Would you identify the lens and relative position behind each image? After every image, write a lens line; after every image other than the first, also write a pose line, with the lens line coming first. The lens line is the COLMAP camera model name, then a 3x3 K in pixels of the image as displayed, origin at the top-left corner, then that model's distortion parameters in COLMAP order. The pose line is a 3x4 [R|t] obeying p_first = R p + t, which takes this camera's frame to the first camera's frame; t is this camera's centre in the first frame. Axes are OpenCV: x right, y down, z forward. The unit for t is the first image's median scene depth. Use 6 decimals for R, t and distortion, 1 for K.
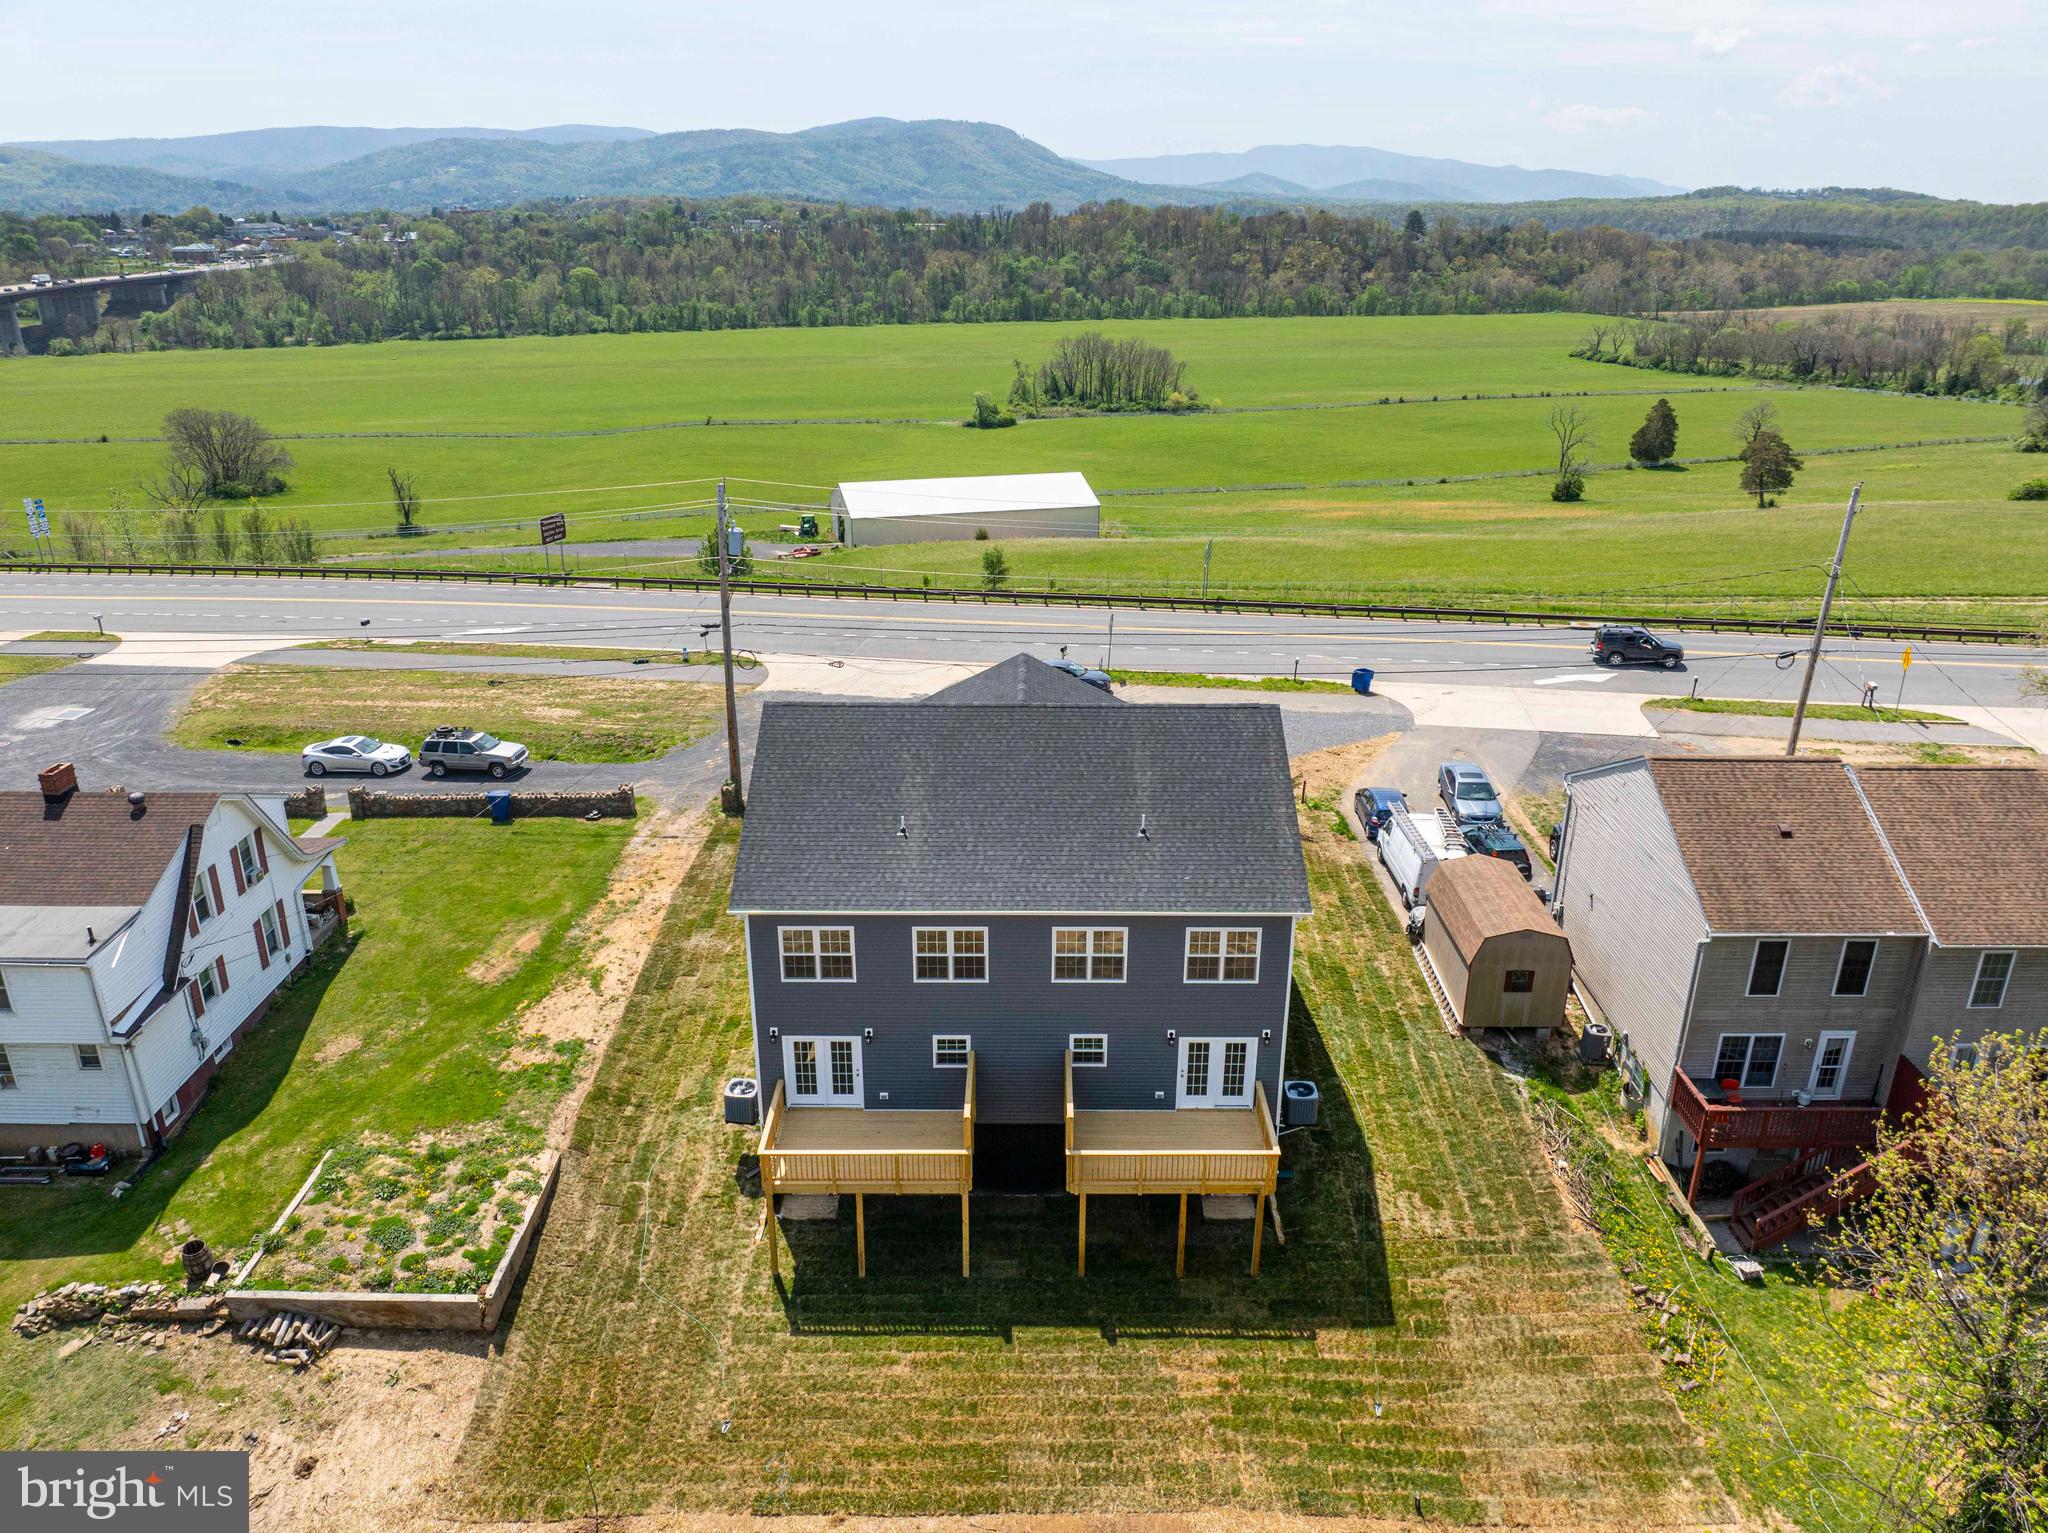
lens RADIAL K [[1440.2, 0, 1038.0], [0, 1440.2, 754.5], [0, 0, 1]] dist [-0.044082, 0.011837]
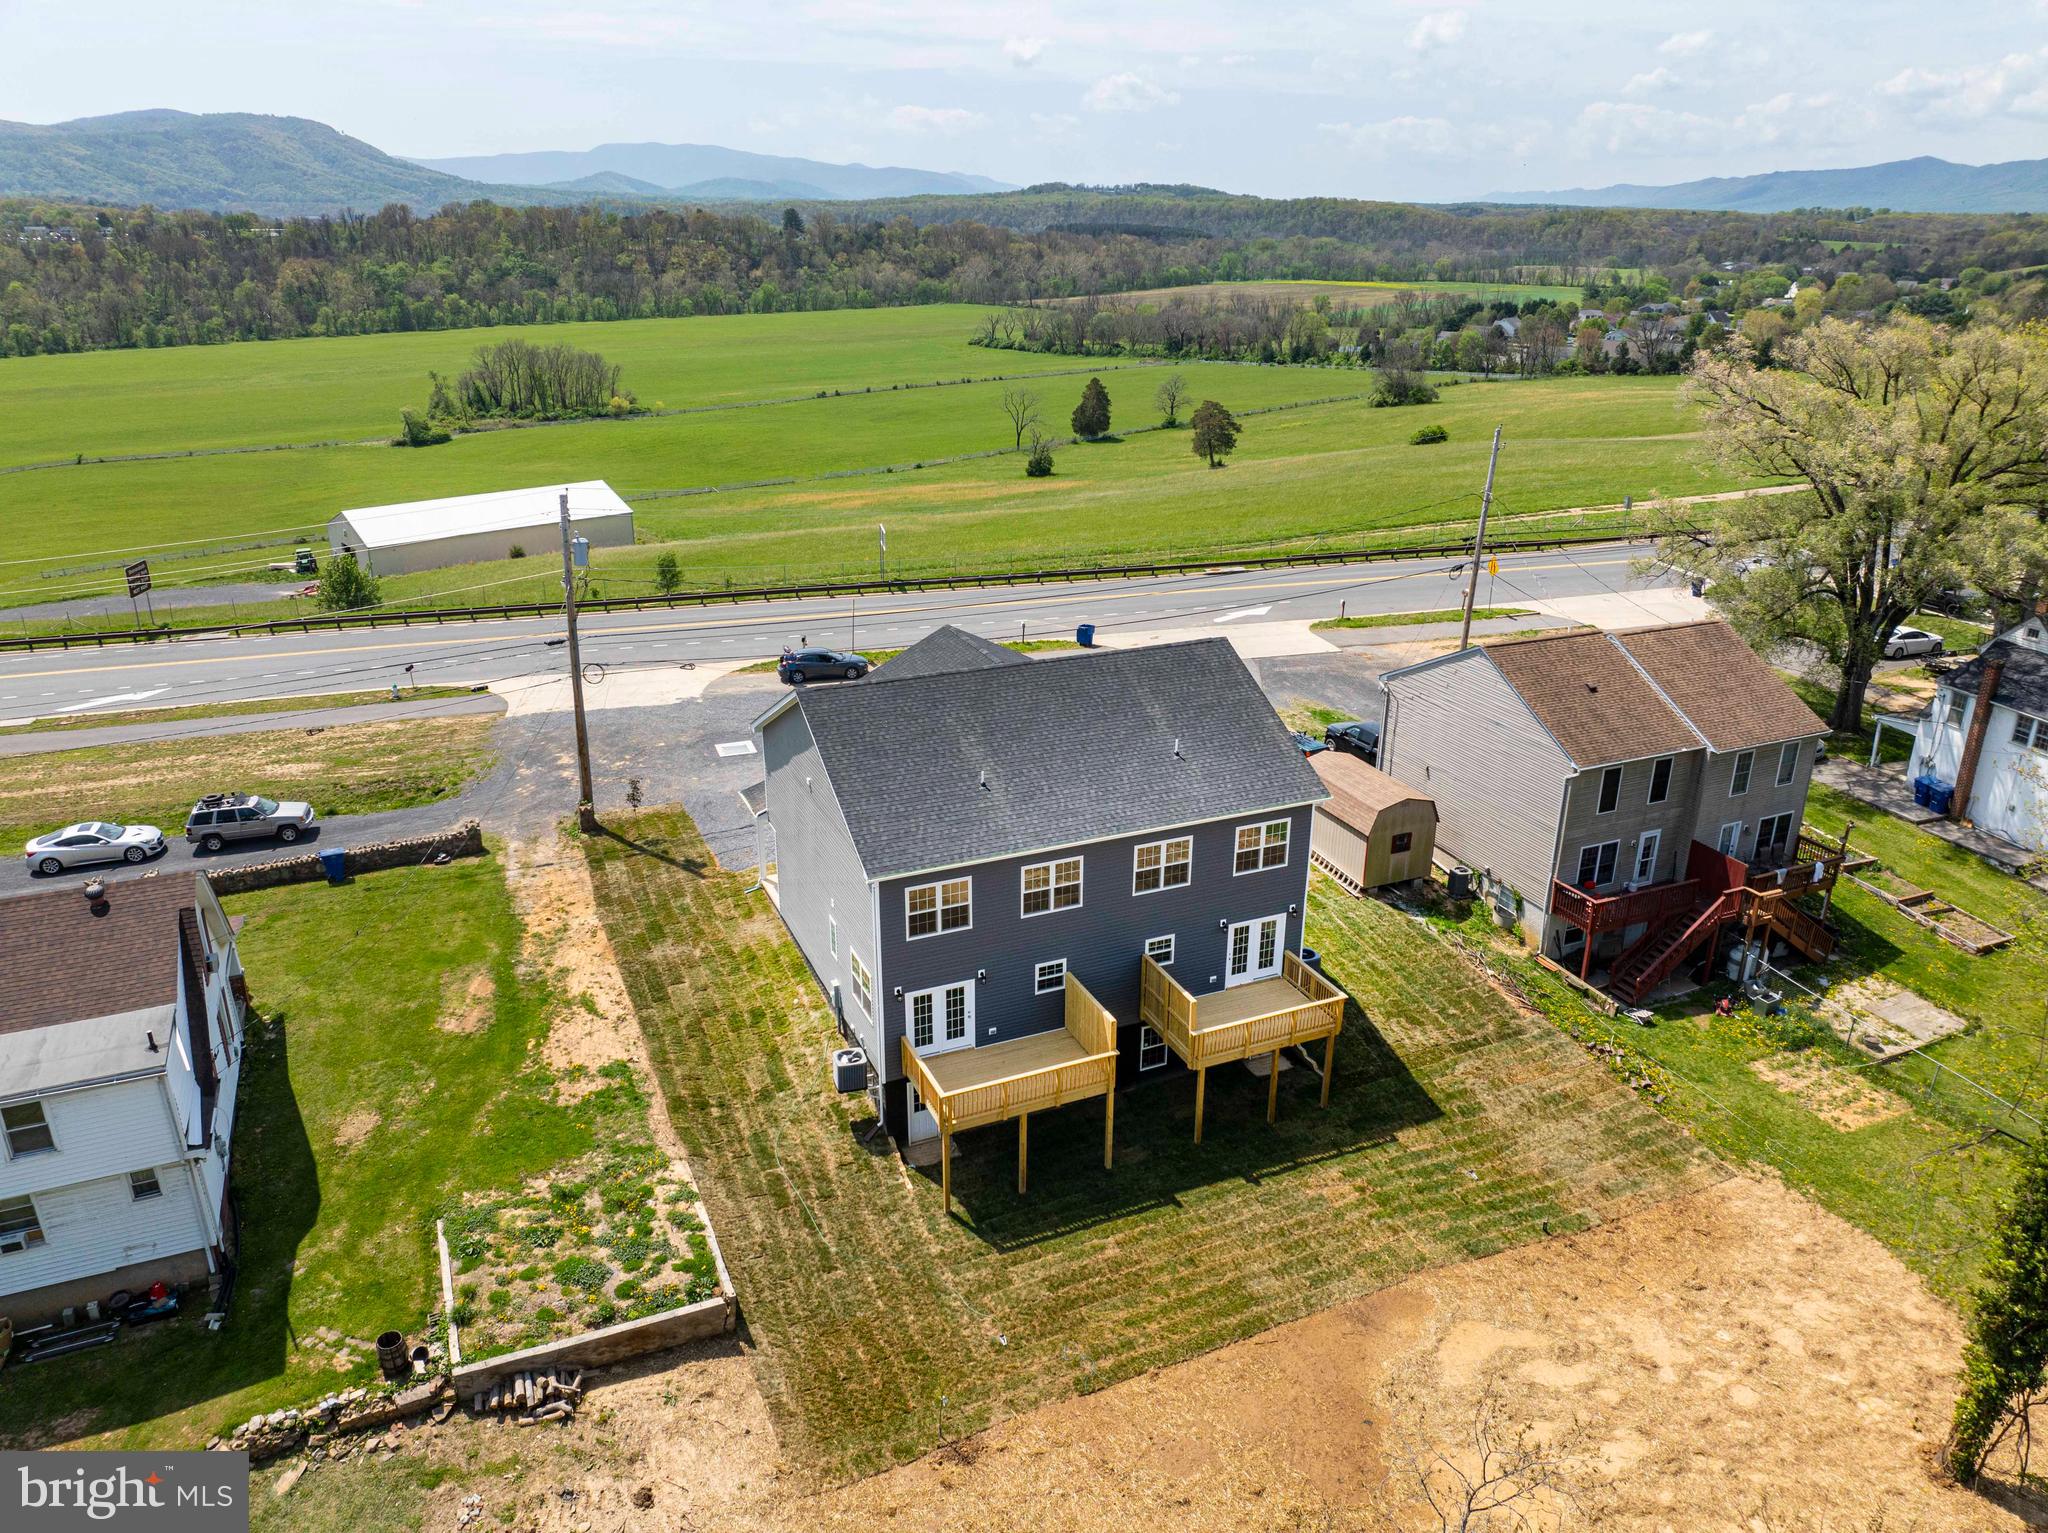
lens RADIAL K [[1440.2, 0, 1038.3], [0, 1440.2, 749.5], [0, 0, 1]] dist [-0.044082, 0.011837]
pose [[0.914864, -0.140468, 0.378540, -0.372666], [0.141319, 0.989631, 0.025688, 0.003800], [-0.378223, 0.029994, 0.925228, -0.017420]]
